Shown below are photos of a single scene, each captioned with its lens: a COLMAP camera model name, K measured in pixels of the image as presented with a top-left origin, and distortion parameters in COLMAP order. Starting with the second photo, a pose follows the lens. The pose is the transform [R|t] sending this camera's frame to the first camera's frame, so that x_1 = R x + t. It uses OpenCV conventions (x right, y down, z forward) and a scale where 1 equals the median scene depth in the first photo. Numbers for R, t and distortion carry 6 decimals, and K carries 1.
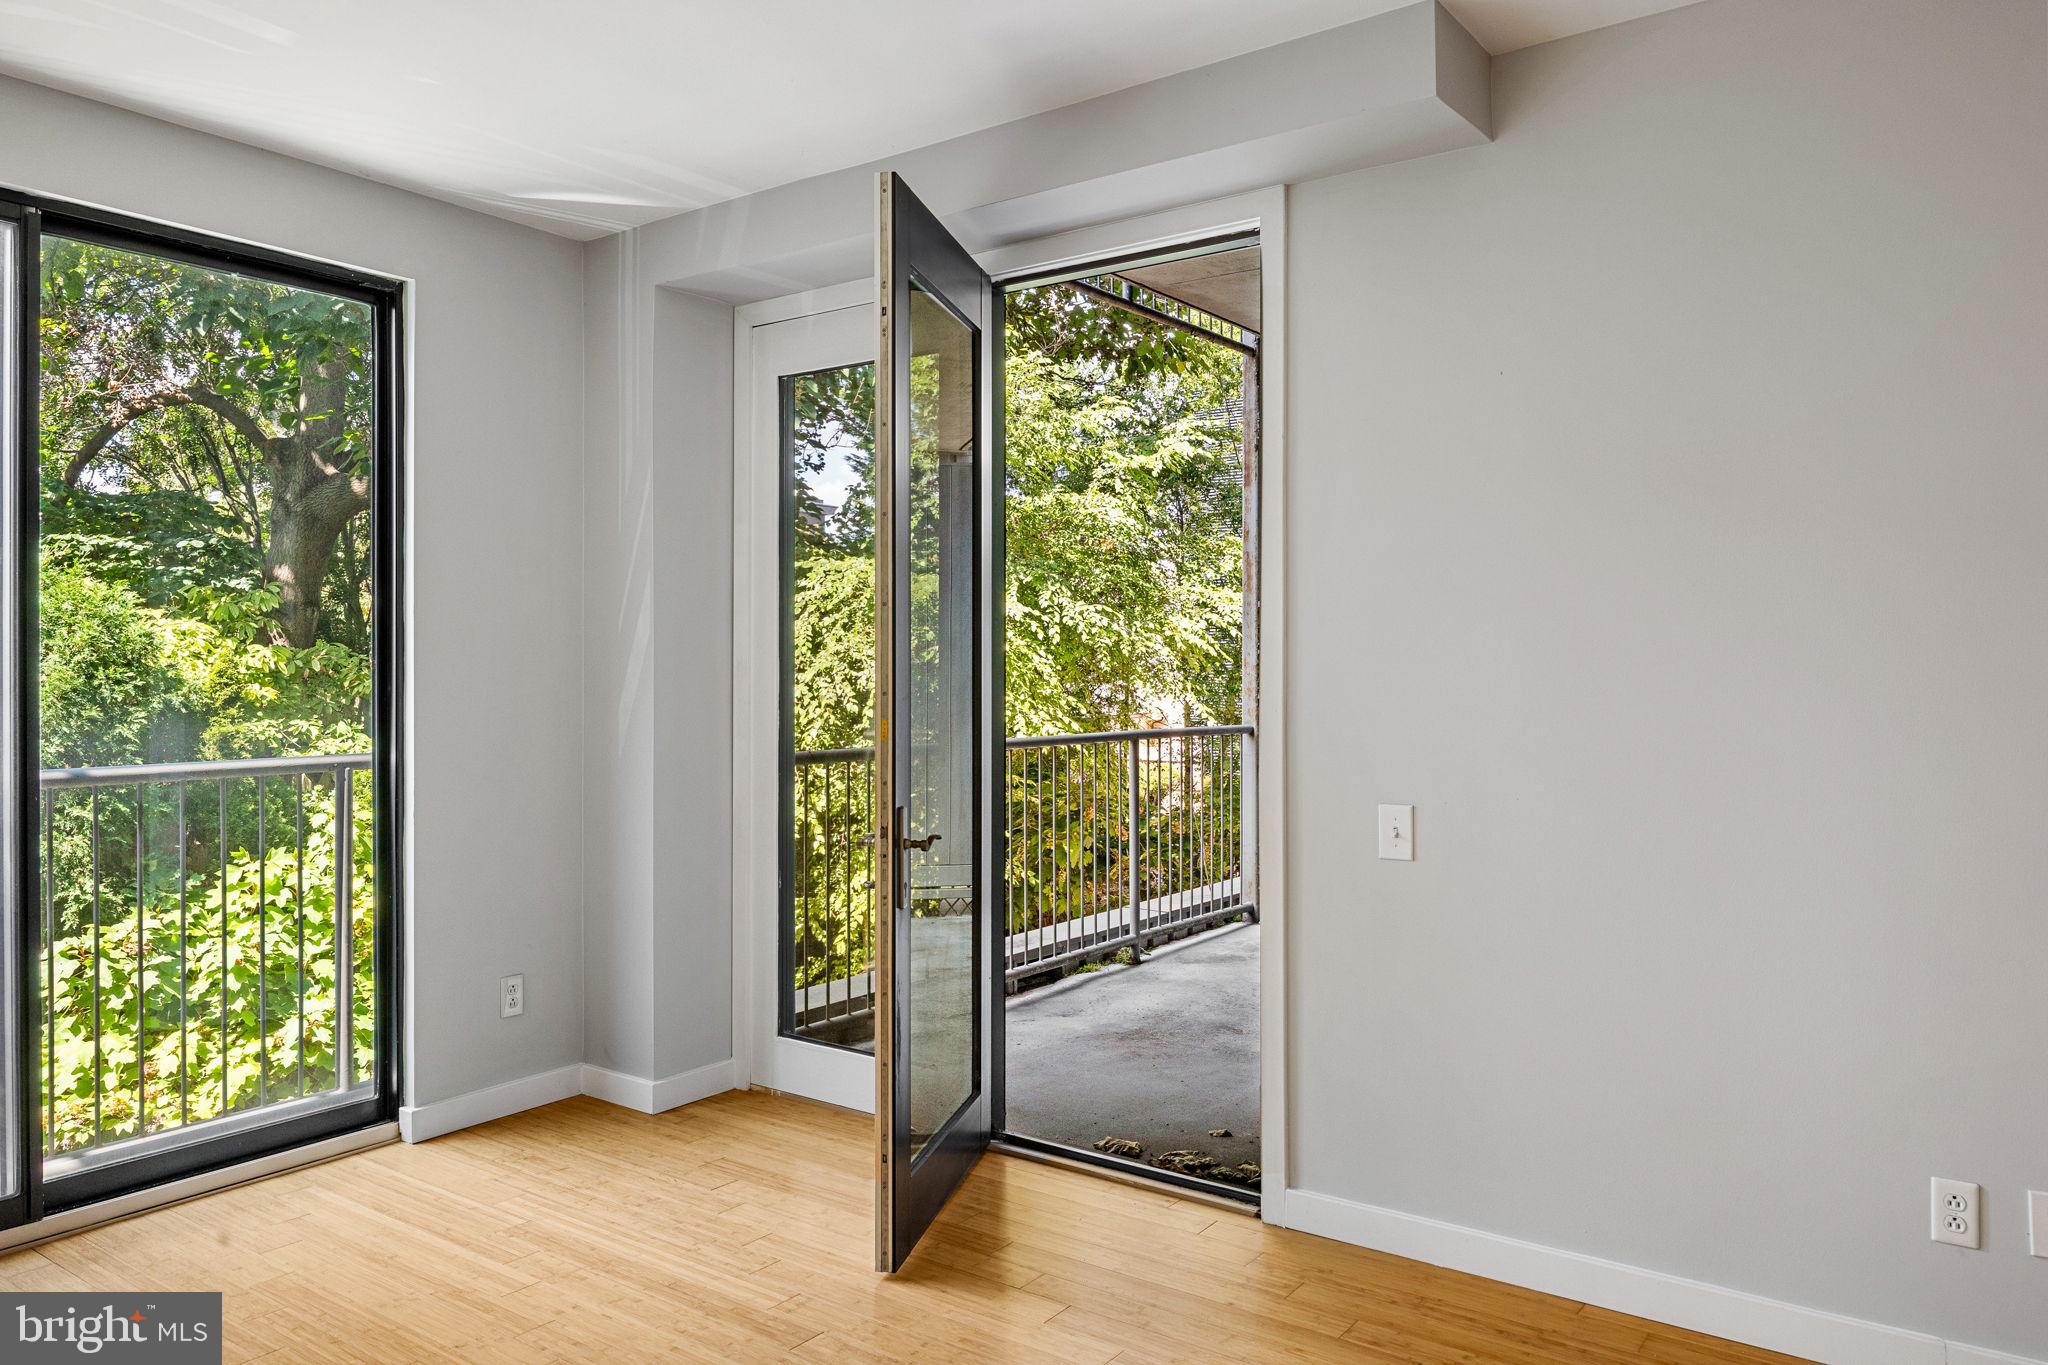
lens RADIAL K [[1420.5, 0, 1011.0], [0, 1420.5, 670.1], [0, 0, 1]] dist [-0.001466, -0.001216]
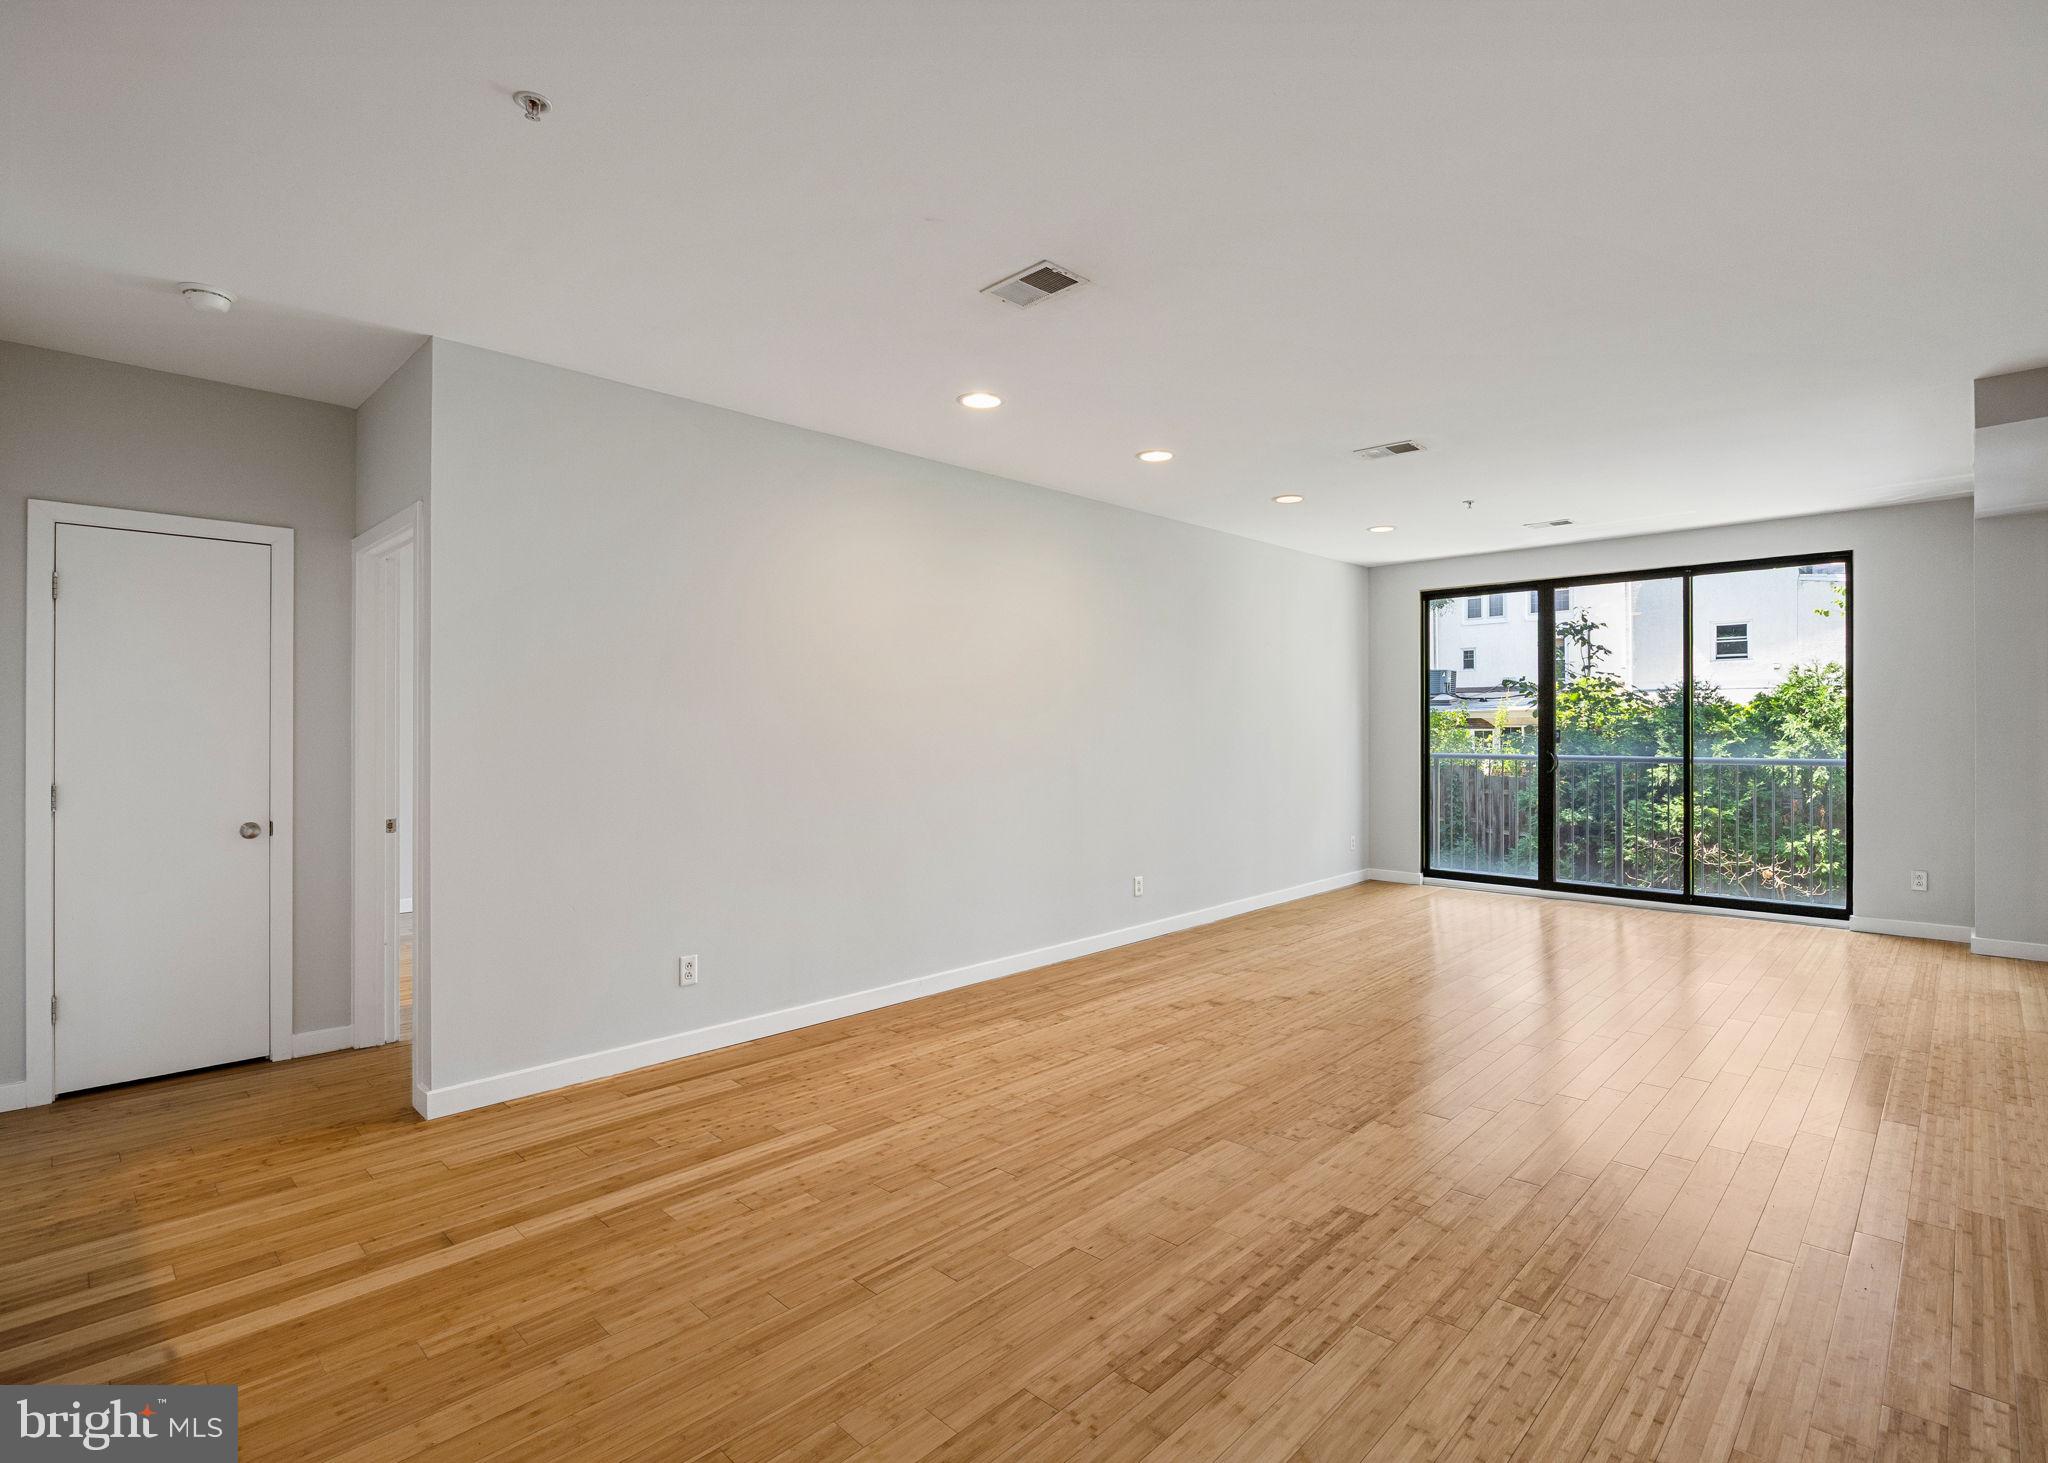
lens RADIAL K [[981.0, 0, 1053.1], [0, 981.0, 723.6], [0, 0, 1]] dist [-0.012277, 0.000624]
pose [[-0.120561, -0.001395, -0.992705, 0.539747], [0.004474, 0.999988, -0.001949, -0.000198], [0.992696, -0.004676, -0.120554, -0.031905]]
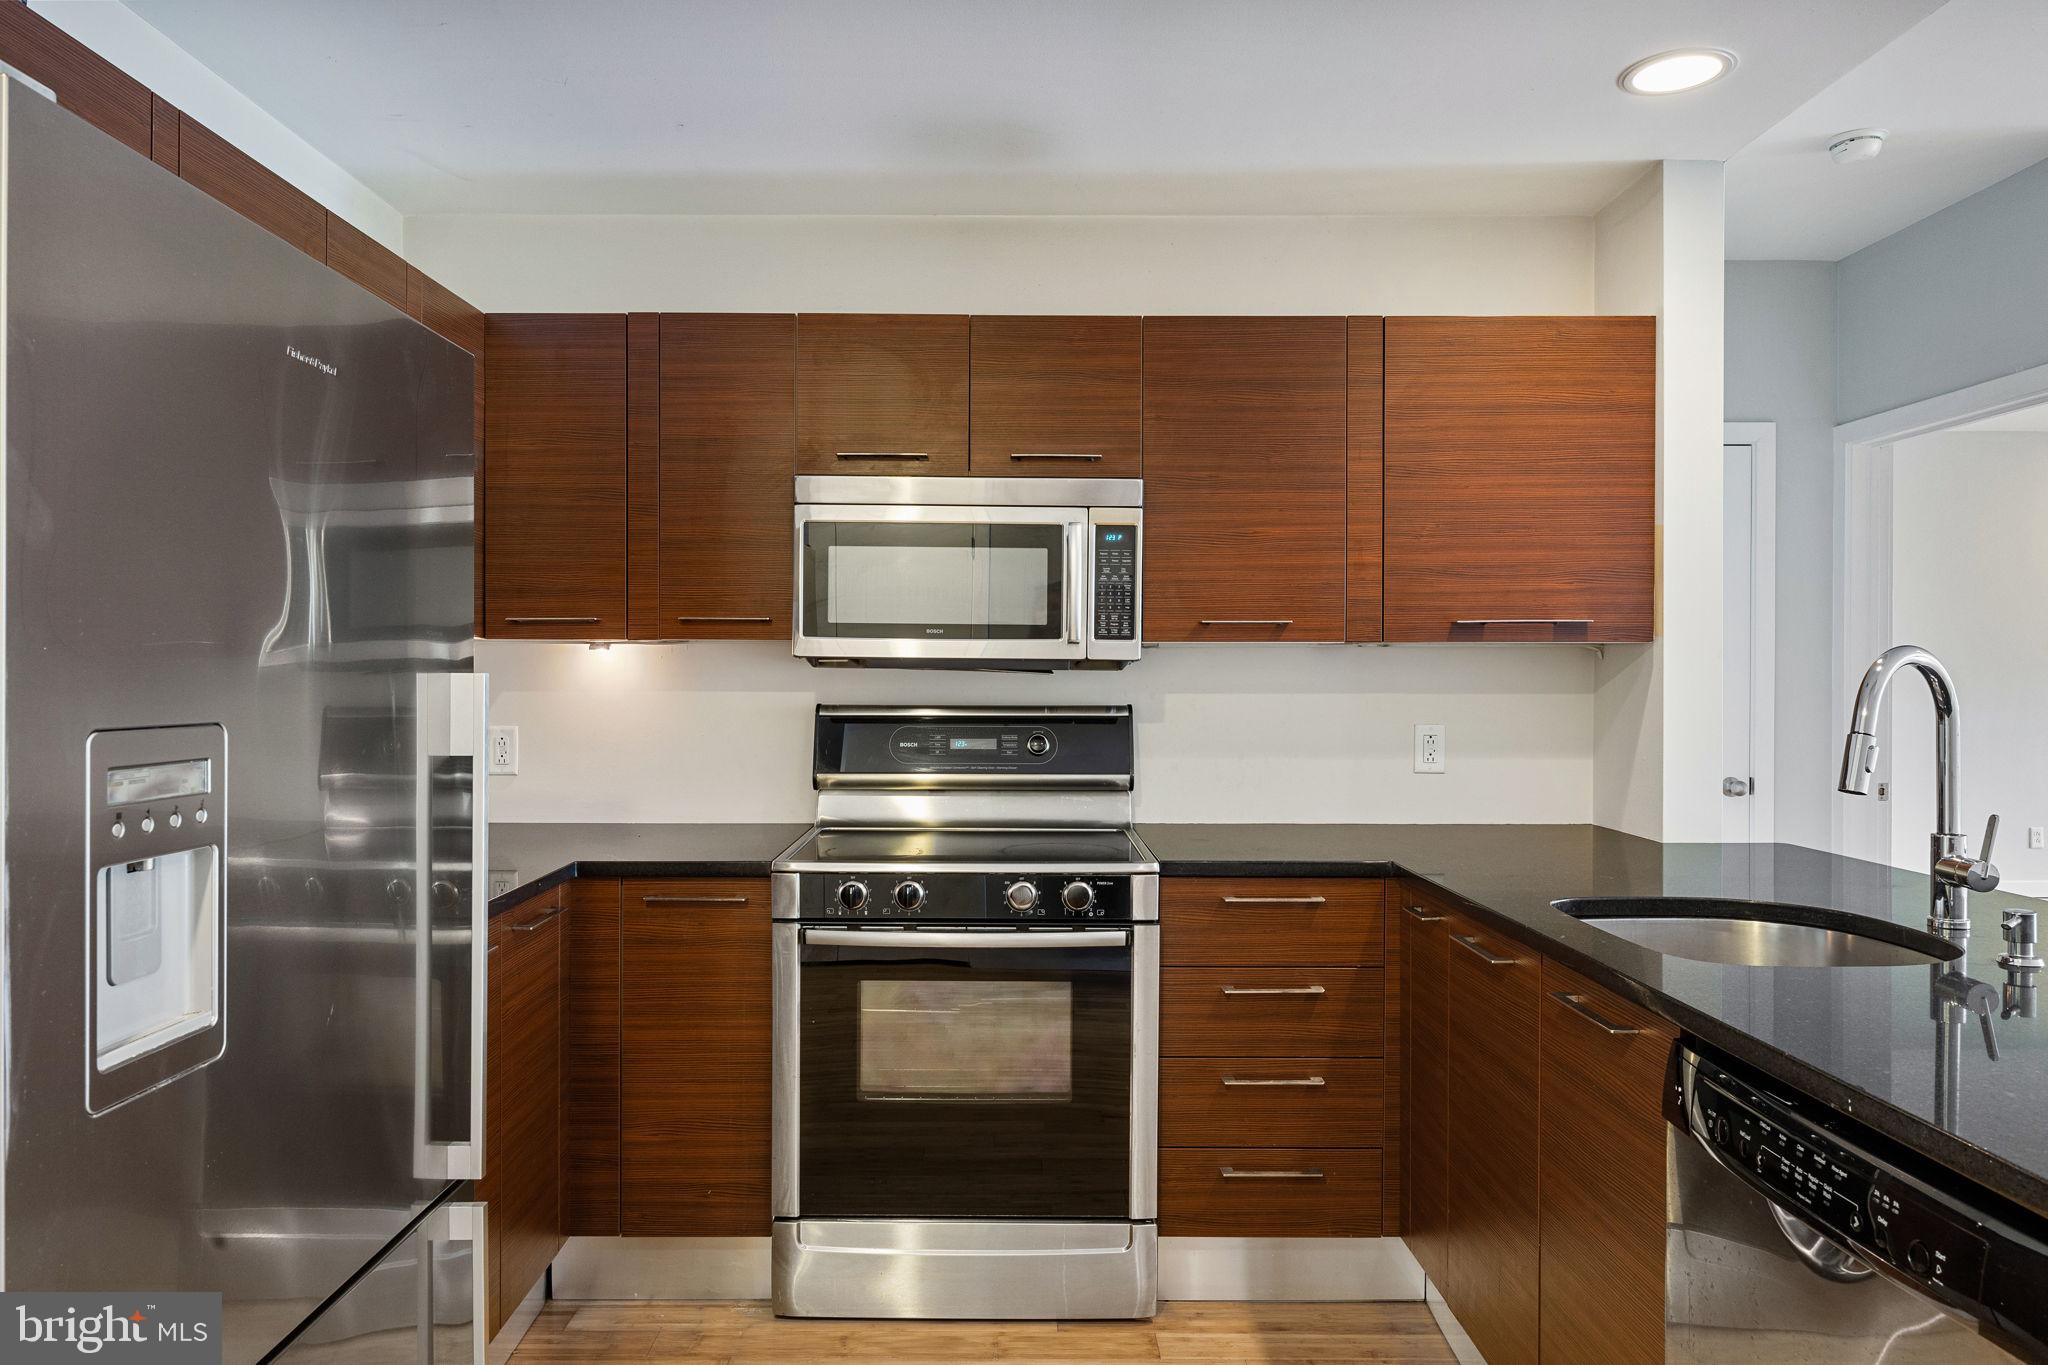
lens RADIAL K [[1328.4, 0, 1018.5], [0, 1328.4, 682.0], [0, 0, 1]] dist [-0.003753, -0.000658]
pose [[-0.801580, 0.004544, -0.597870, 0.656050], [0.002328, 0.999987, 0.004480, 0.002600], [0.597883, 0.002199, -0.801581, -0.191412]]
